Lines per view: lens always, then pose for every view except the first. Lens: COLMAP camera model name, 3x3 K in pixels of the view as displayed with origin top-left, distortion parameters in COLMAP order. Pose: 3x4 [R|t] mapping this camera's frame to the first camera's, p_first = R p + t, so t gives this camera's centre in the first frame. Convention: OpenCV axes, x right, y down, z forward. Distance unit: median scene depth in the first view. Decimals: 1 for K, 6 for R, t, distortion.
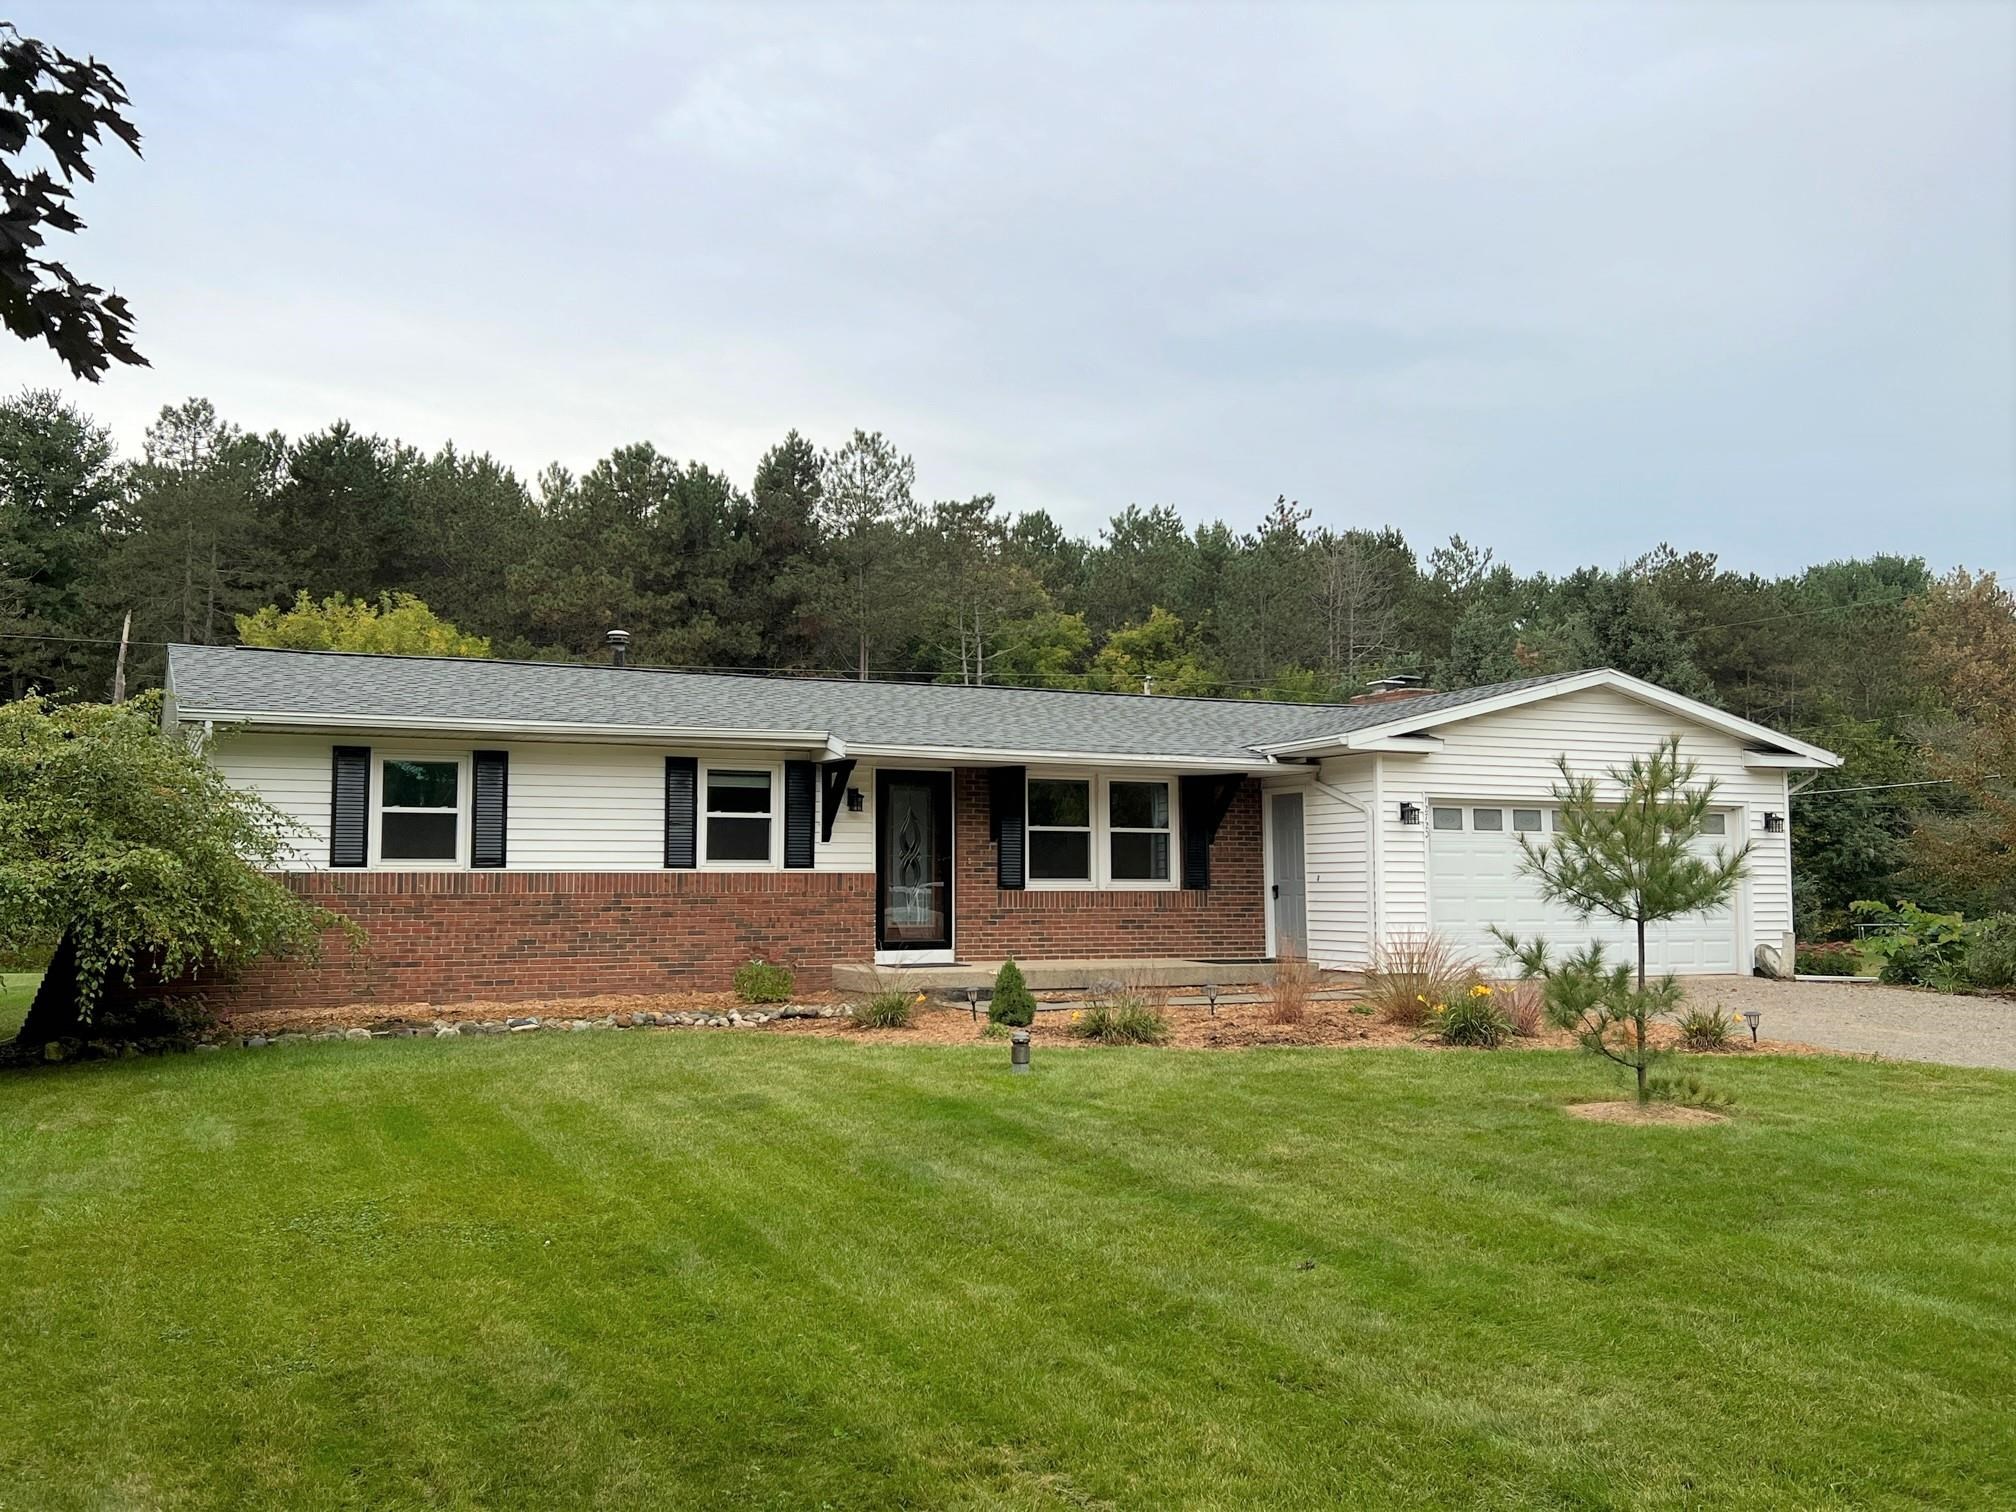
lens RADIAL K [[1816.4, 0, 1008.0], [0, 1816.4, 756.0], [0, 0, 1]] dist [0.178056, -0.448515]
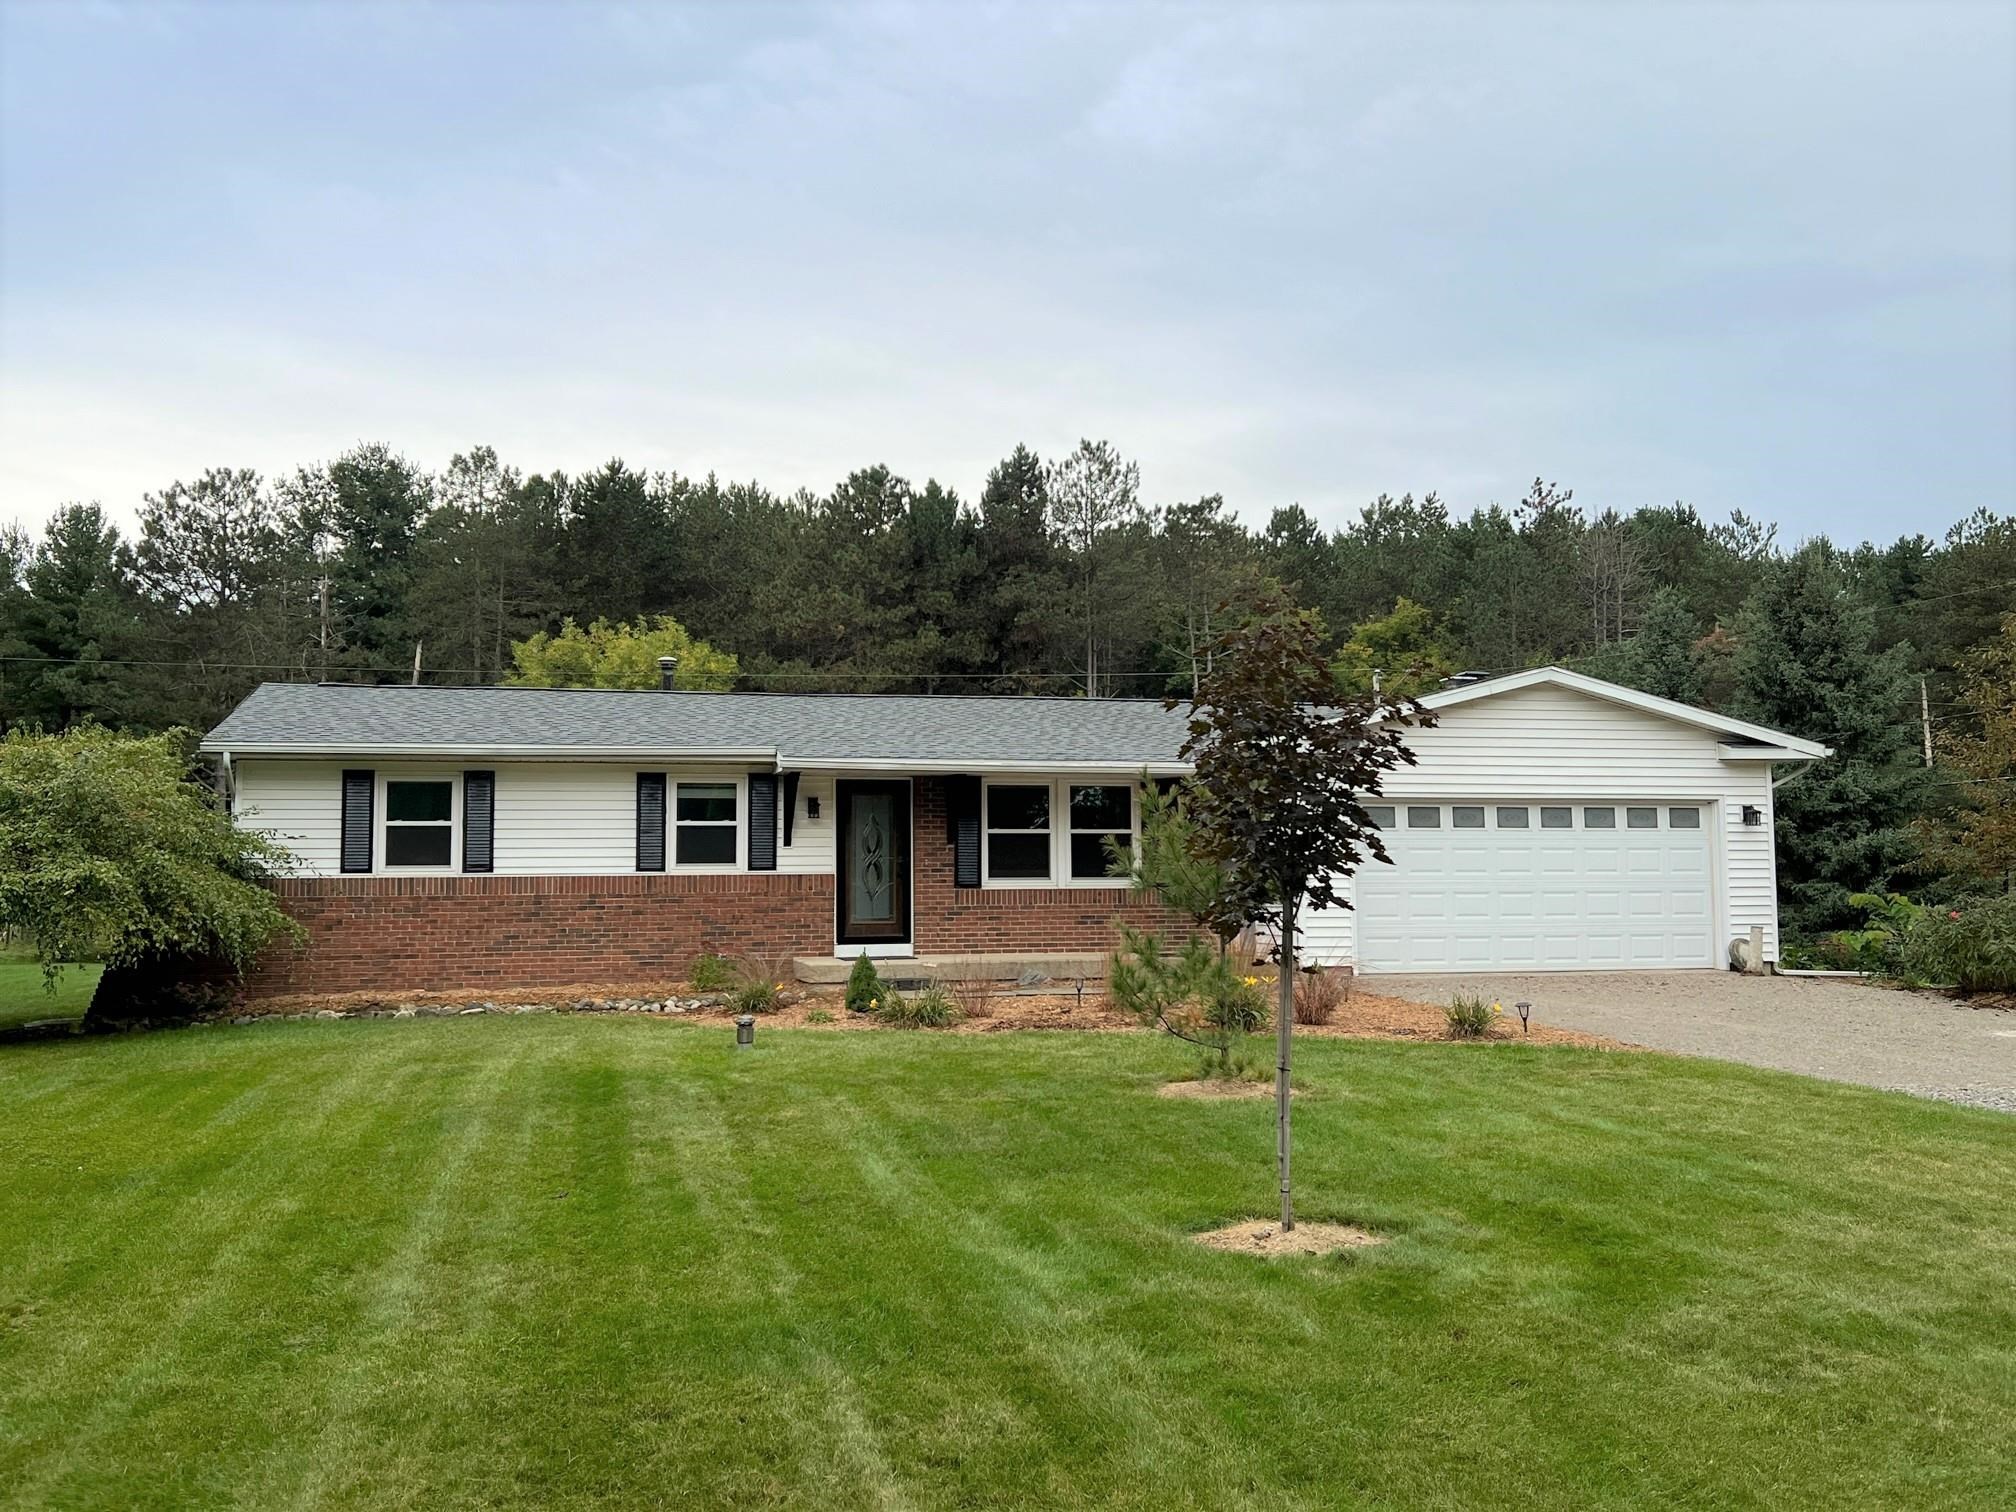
lens RADIAL K [[1816.4, 0, 1008.0], [0, 1816.4, 756.0], [0, 0, 1]] dist [0.178056, -0.448515]
pose [[0.978993, -0.020433, -0.202868, 0.237449], [0.021014, 0.999779, 0.000712, -0.005156], [0.202808, -0.004960, 0.979206, -0.050924]]
